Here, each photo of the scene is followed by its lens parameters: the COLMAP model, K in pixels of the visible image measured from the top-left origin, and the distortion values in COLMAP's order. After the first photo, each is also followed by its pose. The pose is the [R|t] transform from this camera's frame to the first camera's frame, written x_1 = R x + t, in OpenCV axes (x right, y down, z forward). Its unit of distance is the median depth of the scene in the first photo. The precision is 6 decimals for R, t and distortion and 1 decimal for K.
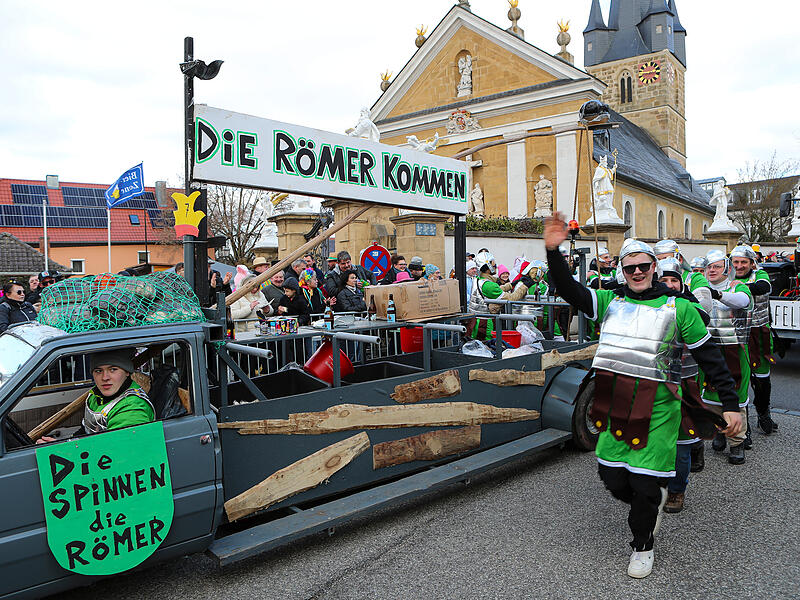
lens RADIAL K [[659.6, 0, 399.0], [0, 659.6, 292.2], [0, 0, 1]] dist [-0.068722, 0.059737]
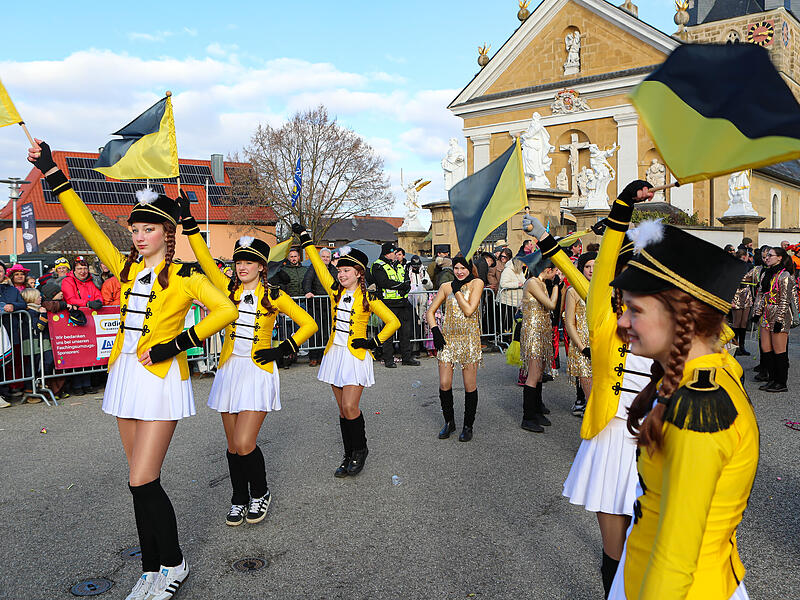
lens RADIAL K [[772.0, 0, 402.9], [0, 772.0, 292.1], [0, 0, 1]] dist [-0.030642, 0.000000]
pose [[0.998309, 0.016616, -0.055711, -0.080431], [-0.015769, 0.999754, 0.015616, 0.006243], [0.055957, -0.014712, 0.998325, -0.146811]]
